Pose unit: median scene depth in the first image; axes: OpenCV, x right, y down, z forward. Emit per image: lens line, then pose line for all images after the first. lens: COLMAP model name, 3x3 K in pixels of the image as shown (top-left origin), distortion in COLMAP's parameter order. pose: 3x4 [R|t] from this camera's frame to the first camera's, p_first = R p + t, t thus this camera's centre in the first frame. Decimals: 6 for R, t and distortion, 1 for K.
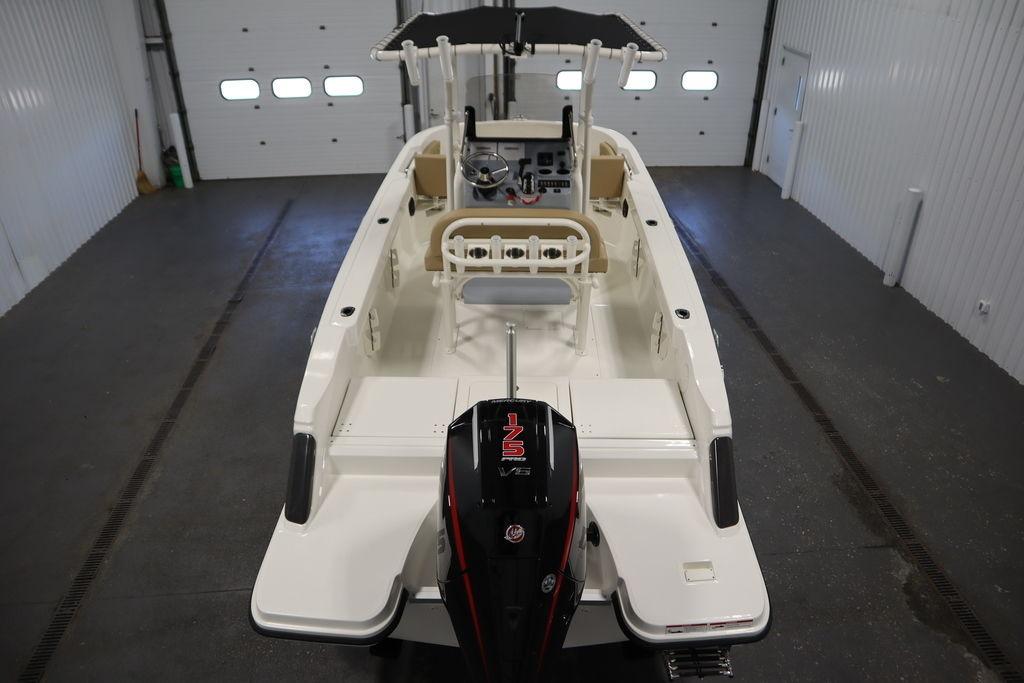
lens RADIAL K [[714.9, 0, 508.1], [0, 714.9, 341.3], [0, 0, 1]] dist [-0.076956, 0.007804]
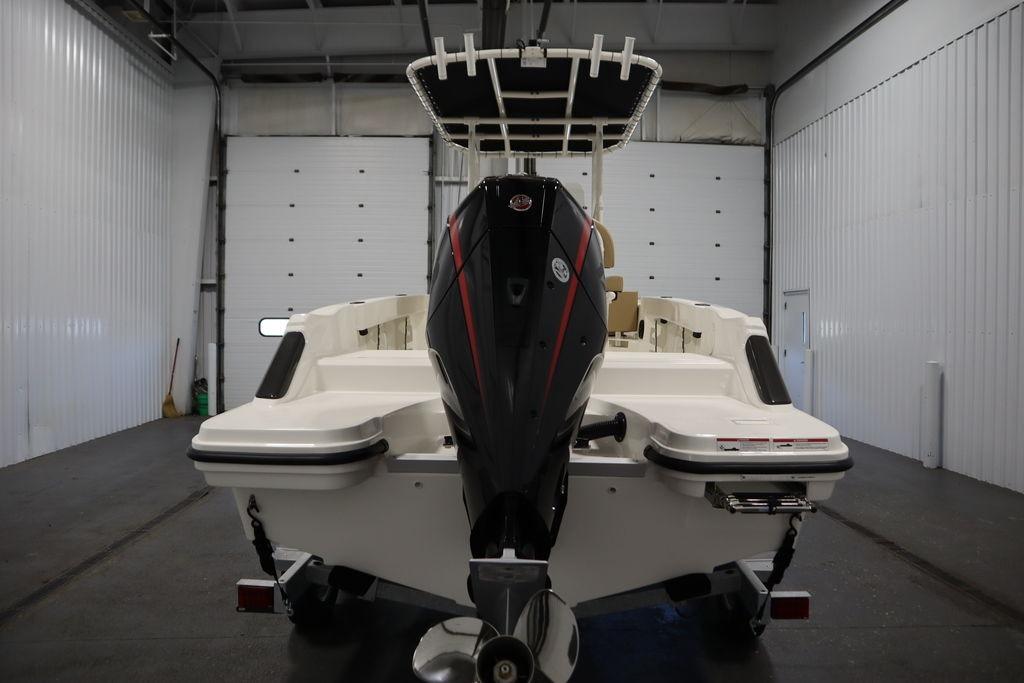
lens RADIAL K [[719.3, 0, 502.8], [0, 719.3, 338.1], [0, 0, 1]] dist [-0.114766, 0.071050]
pose [[0.999155, 0.013412, -0.038843, 0.006688], [-0.030710, 0.871784, -0.488928, 0.237125], [0.027305, 0.489707, 0.871459, 0.088558]]
